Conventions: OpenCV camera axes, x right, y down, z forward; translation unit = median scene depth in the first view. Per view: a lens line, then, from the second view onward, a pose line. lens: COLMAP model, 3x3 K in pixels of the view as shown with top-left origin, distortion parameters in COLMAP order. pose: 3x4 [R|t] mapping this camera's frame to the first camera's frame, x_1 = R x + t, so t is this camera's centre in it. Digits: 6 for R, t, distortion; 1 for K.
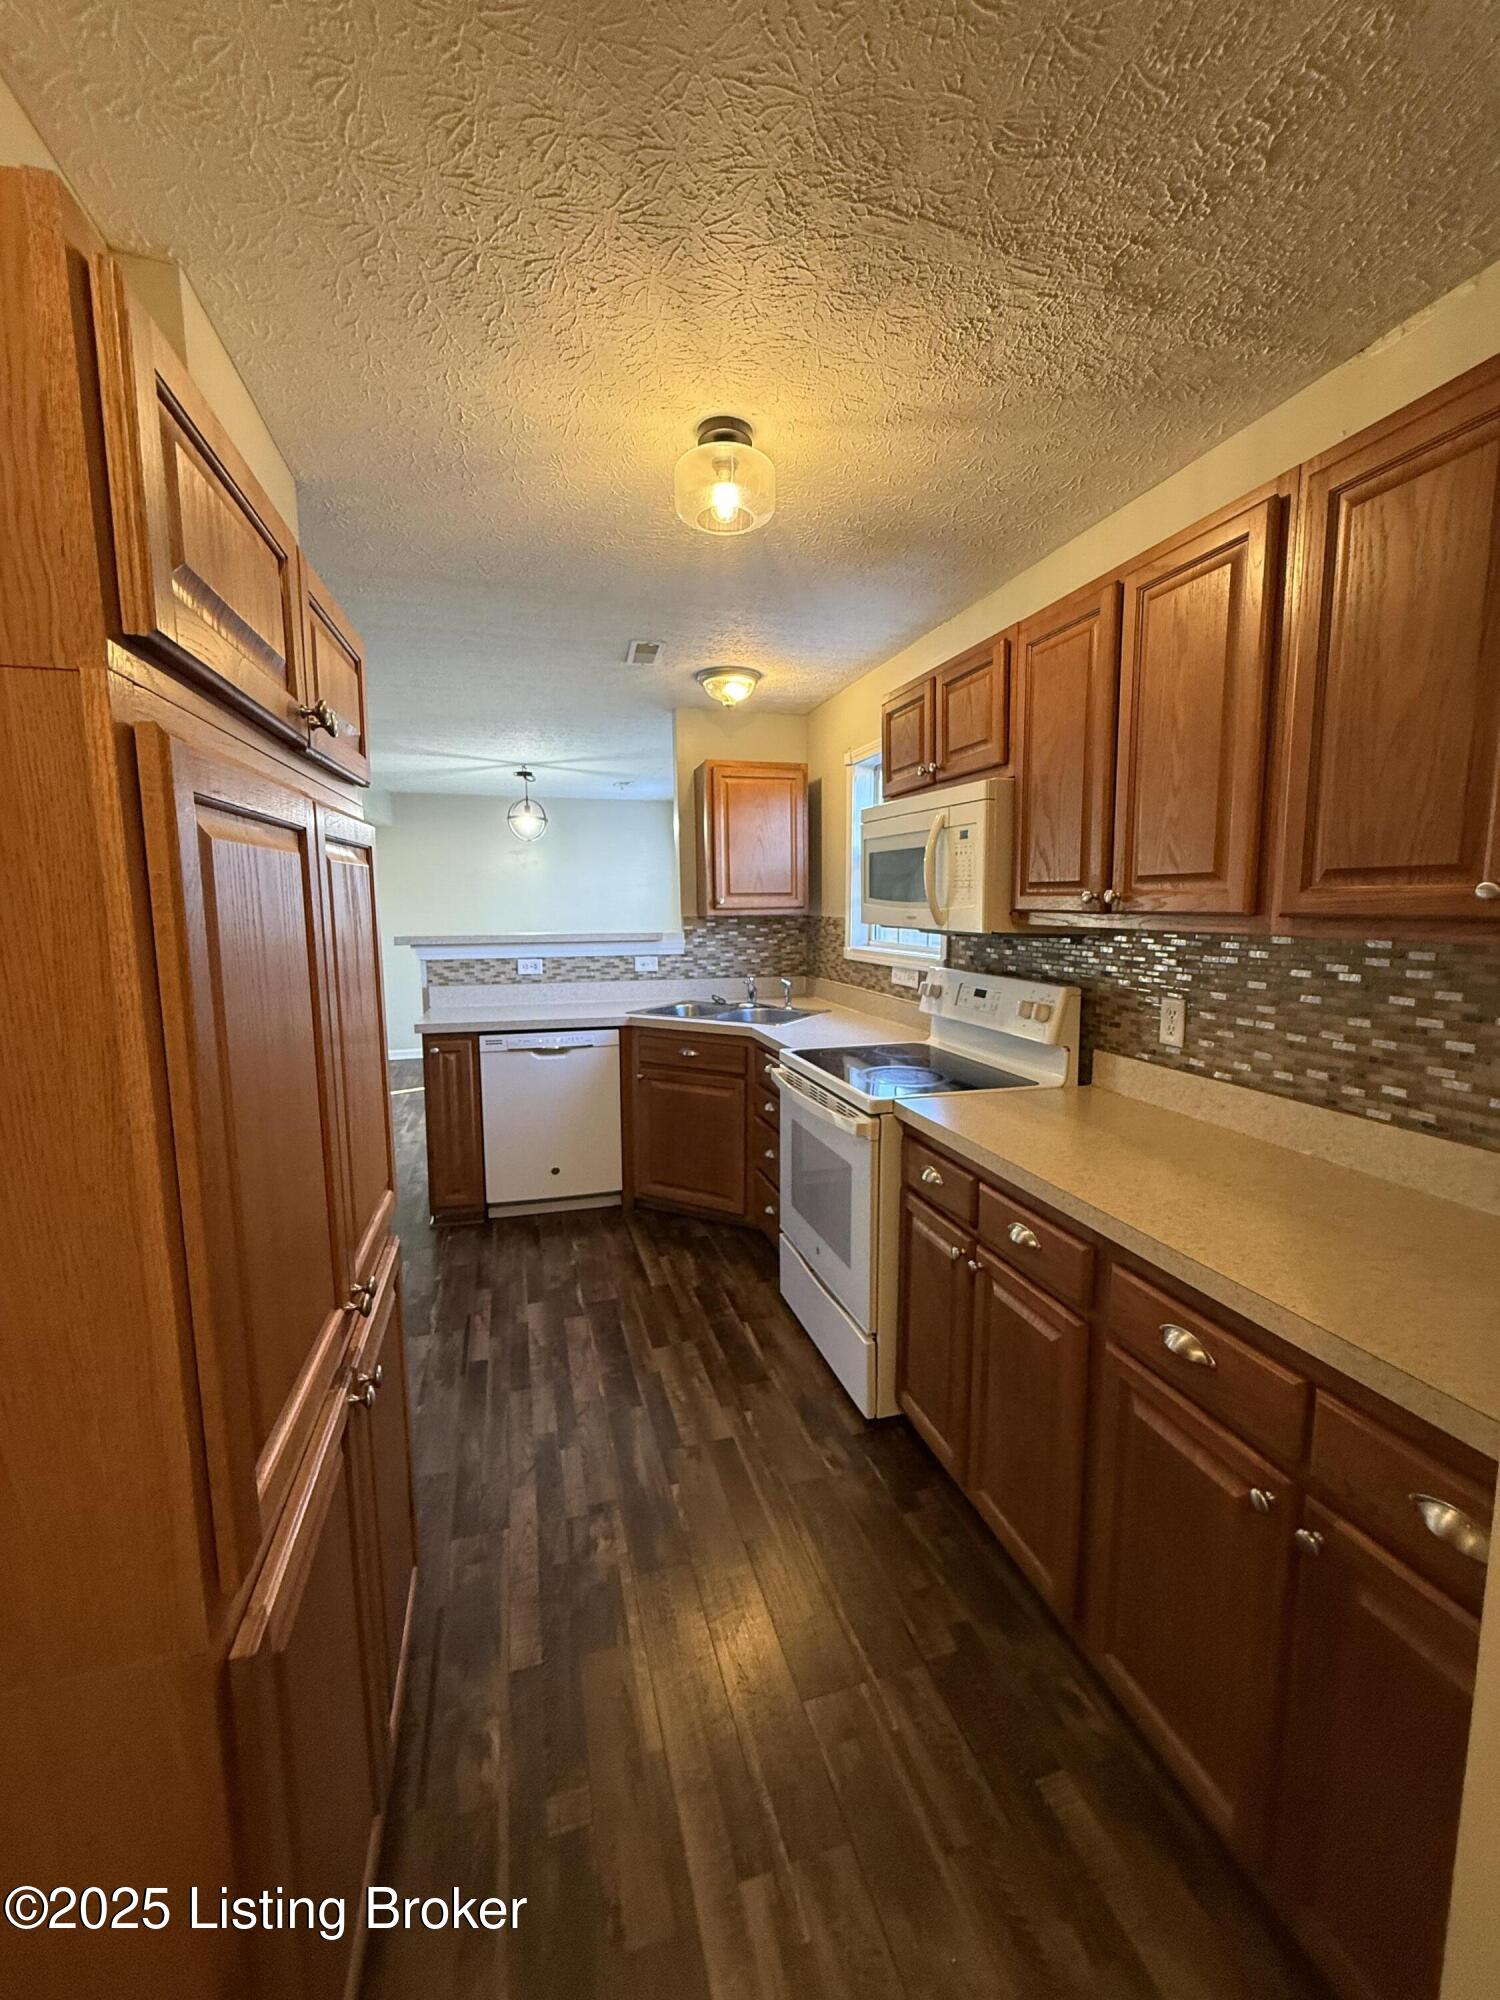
lens RADIAL K [[795.0, 0, 743.9], [0, 795.0, 997.1], [0, 0, 1]] dist [-0.000058, -0.000093]
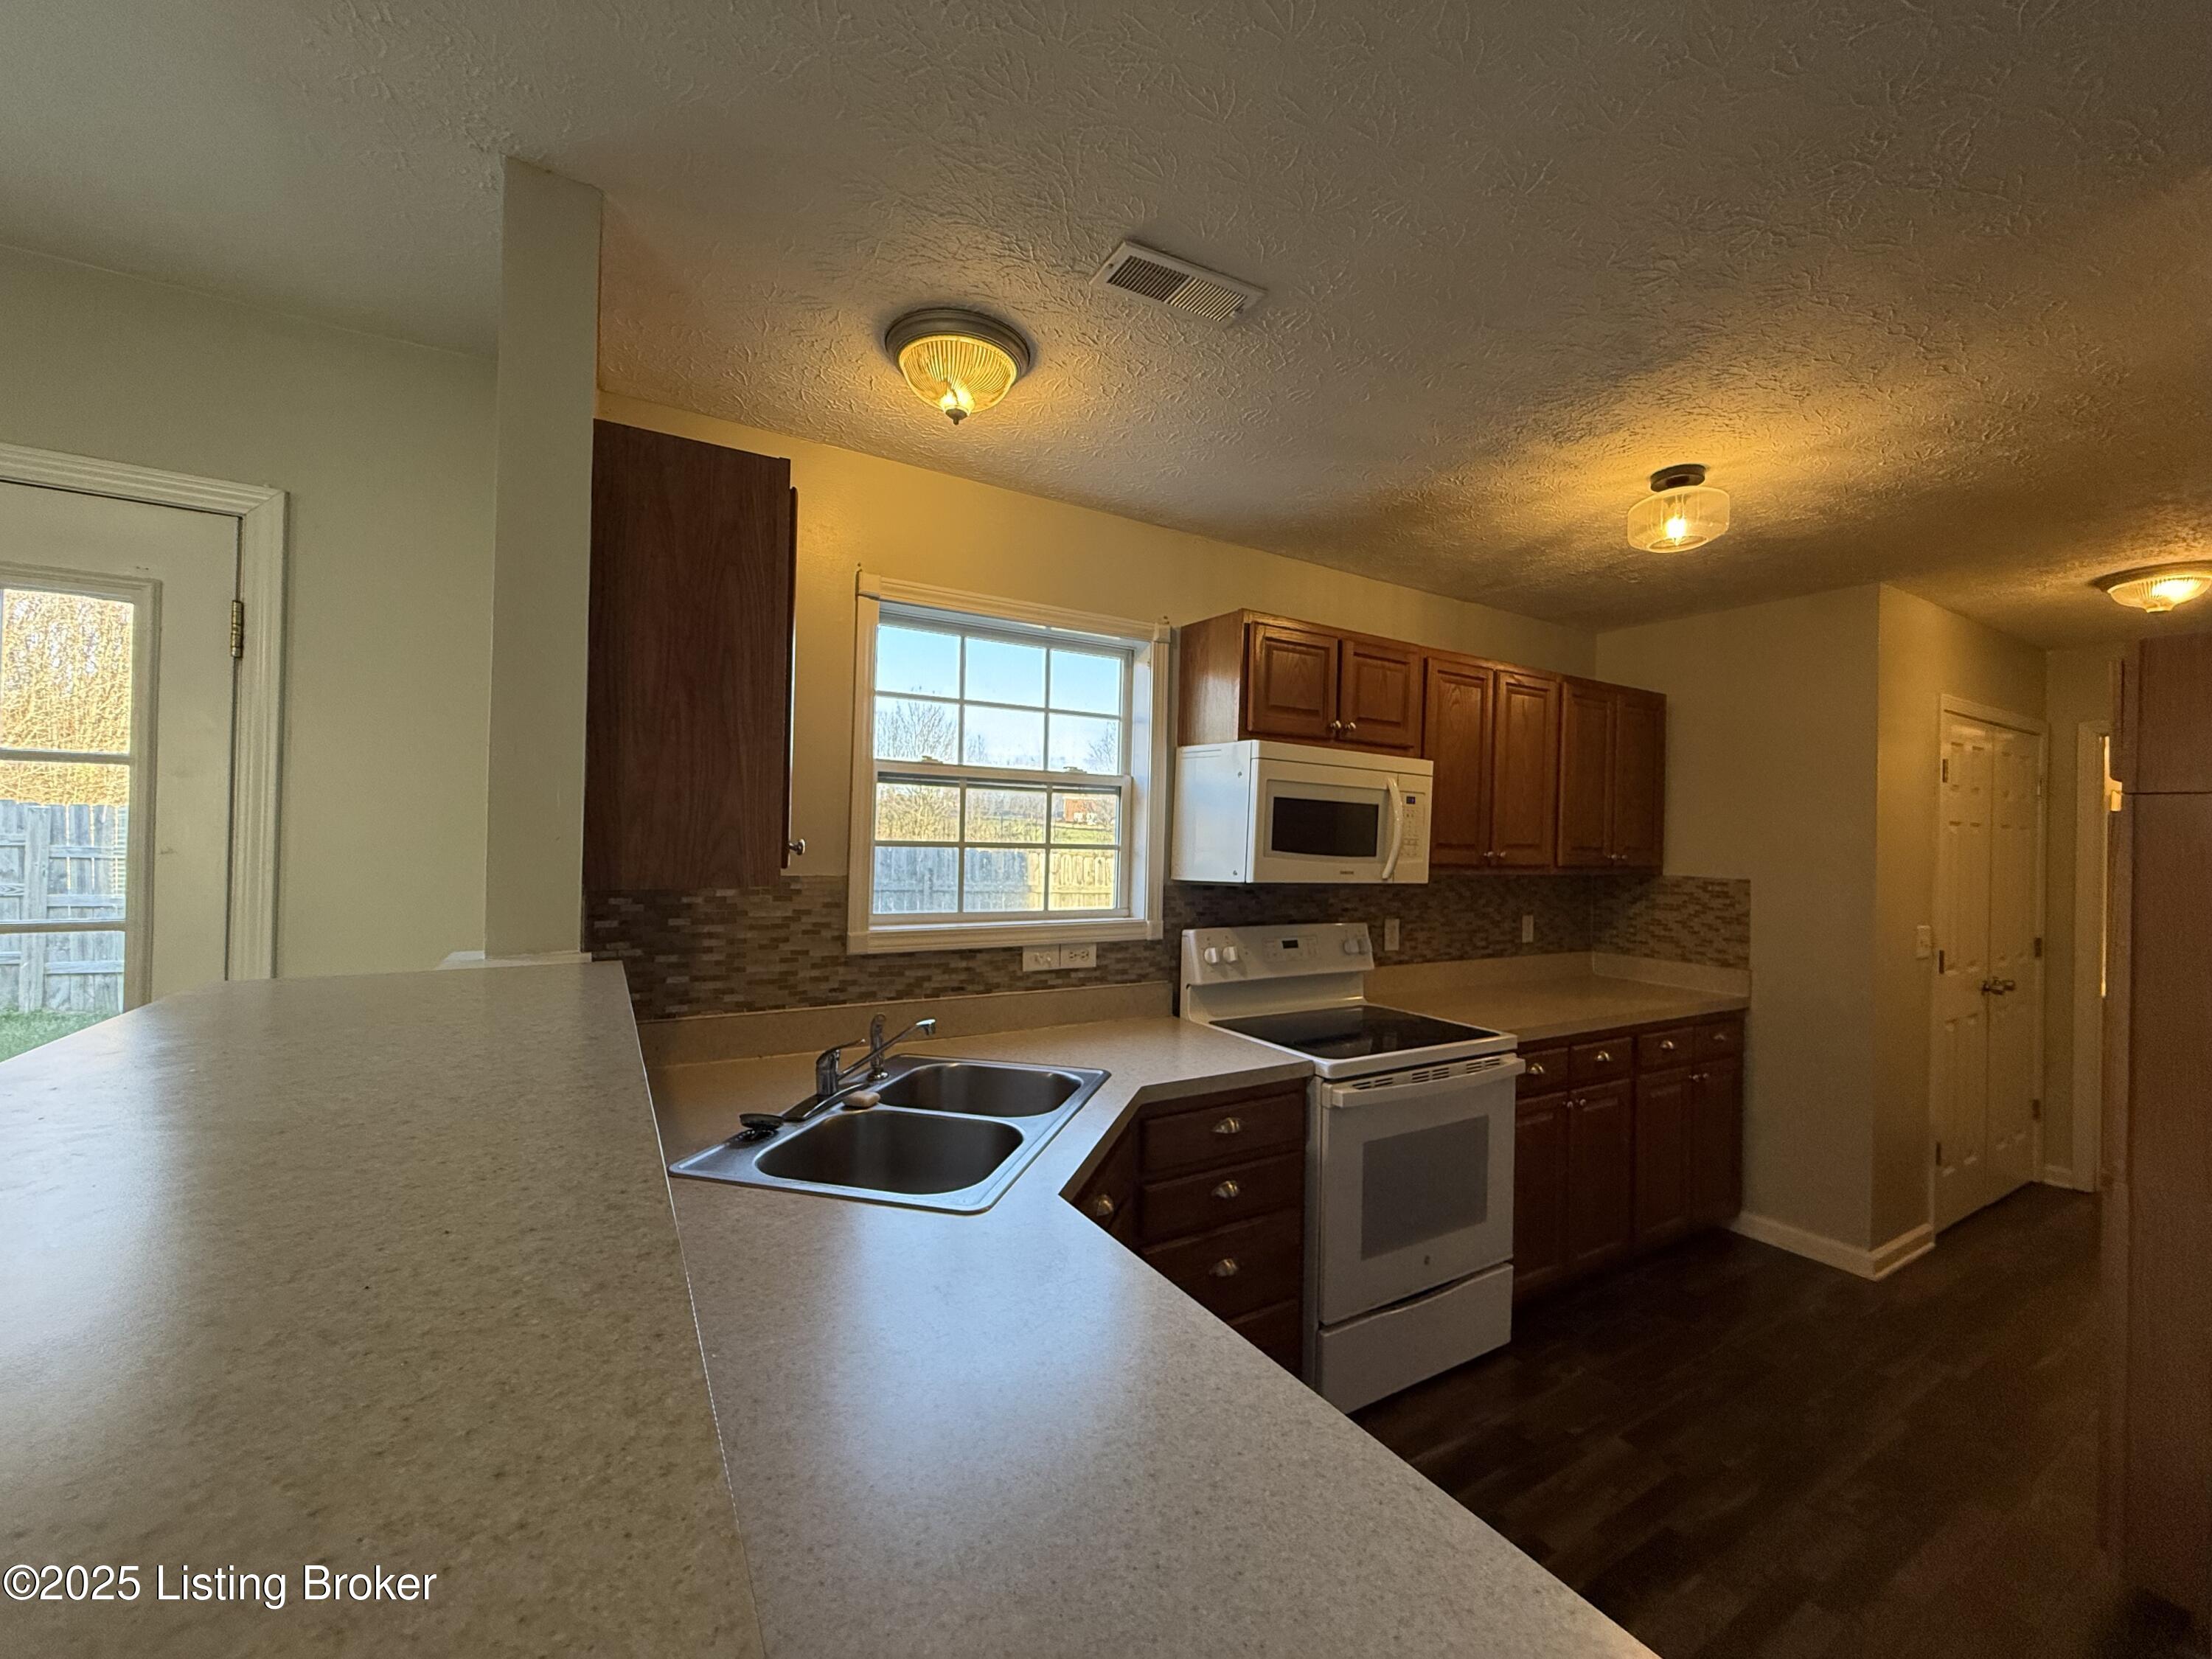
lens RADIAL K [[879.3, 0, 1108.9], [0, 879.3, 825.2], [0, 0, 1]] dist [-0.000058, -0.000093]
pose [[-0.262177, 0.010571, 0.964962, -0.818484], [0.091762, 0.995682, 0.014024, -0.217565], [-0.960647, 0.092223, -0.262015, 1.696106]]
